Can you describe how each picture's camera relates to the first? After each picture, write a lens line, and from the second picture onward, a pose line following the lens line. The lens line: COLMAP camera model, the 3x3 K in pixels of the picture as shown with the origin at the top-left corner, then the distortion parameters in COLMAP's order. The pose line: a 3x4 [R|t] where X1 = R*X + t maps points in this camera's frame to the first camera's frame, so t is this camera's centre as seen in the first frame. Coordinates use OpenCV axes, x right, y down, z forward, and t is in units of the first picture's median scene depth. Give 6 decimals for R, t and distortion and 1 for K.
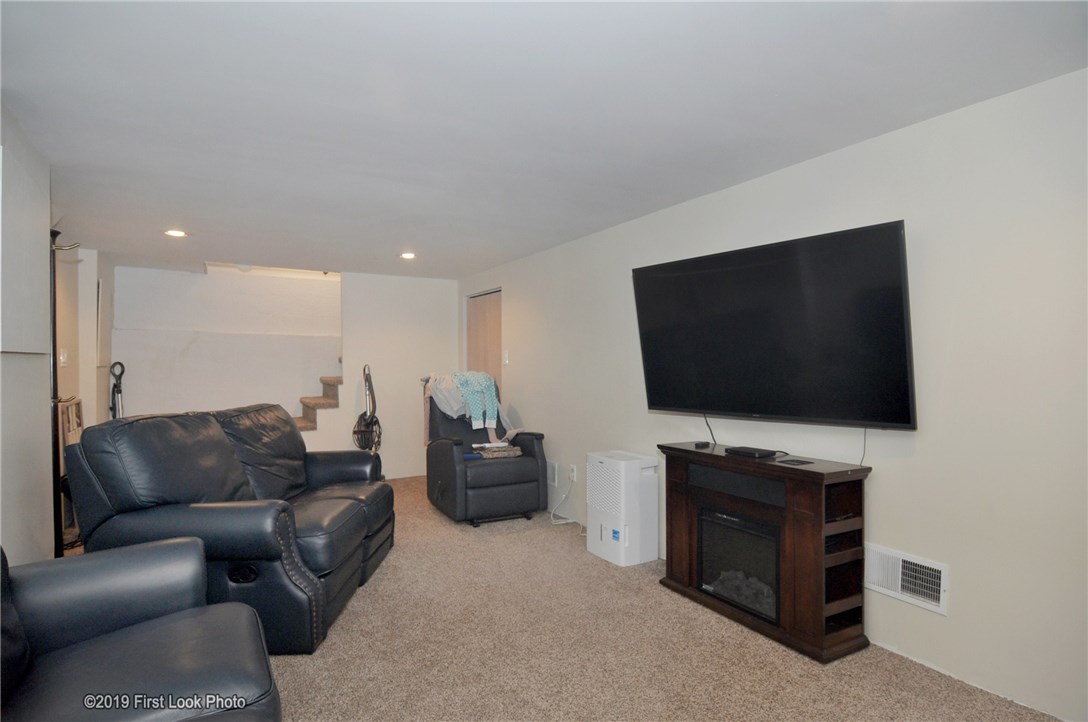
lens RADIAL K [[592.0, 0, 545.2], [0, 592.0, 366.8], [0, 0, 1]] dist [0.012202, -0.005284]
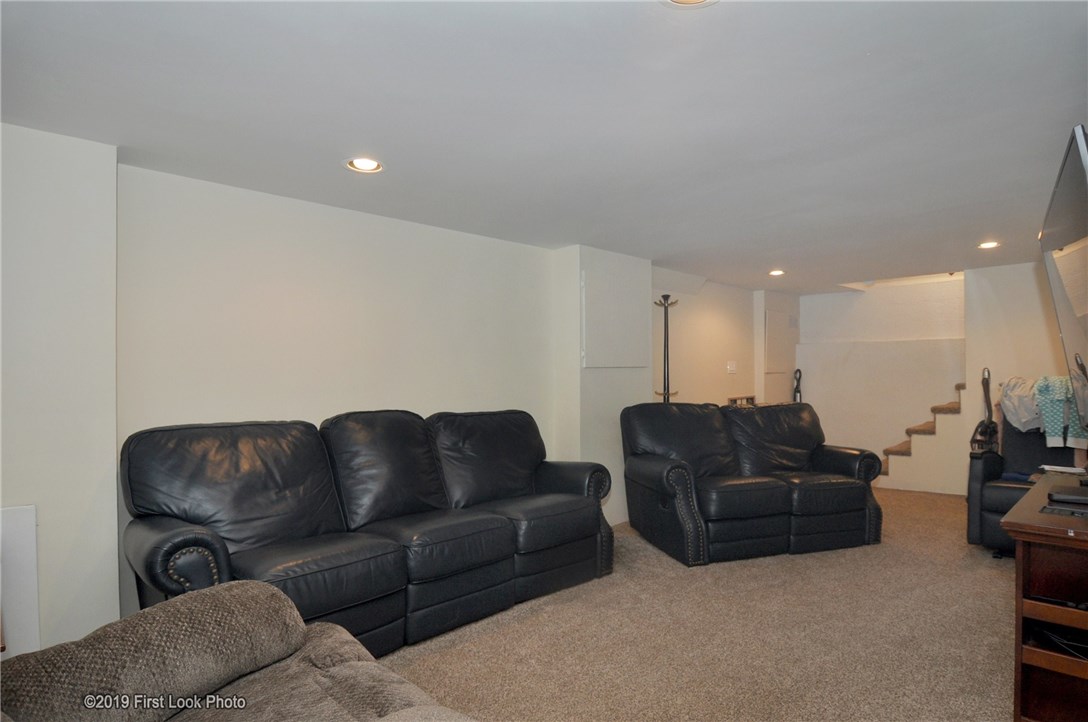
lens RADIAL K [[592.0, 0, 546.1], [0, 592.0, 366.5], [0, 0, 1]] dist [0.012202, -0.005284]
pose [[0.257377, -0.019952, -0.966105, 0.473365], [0.012151, 0.999775, -0.017411, 0.002494], [0.966235, -0.007258, 0.257561, 0.137778]]
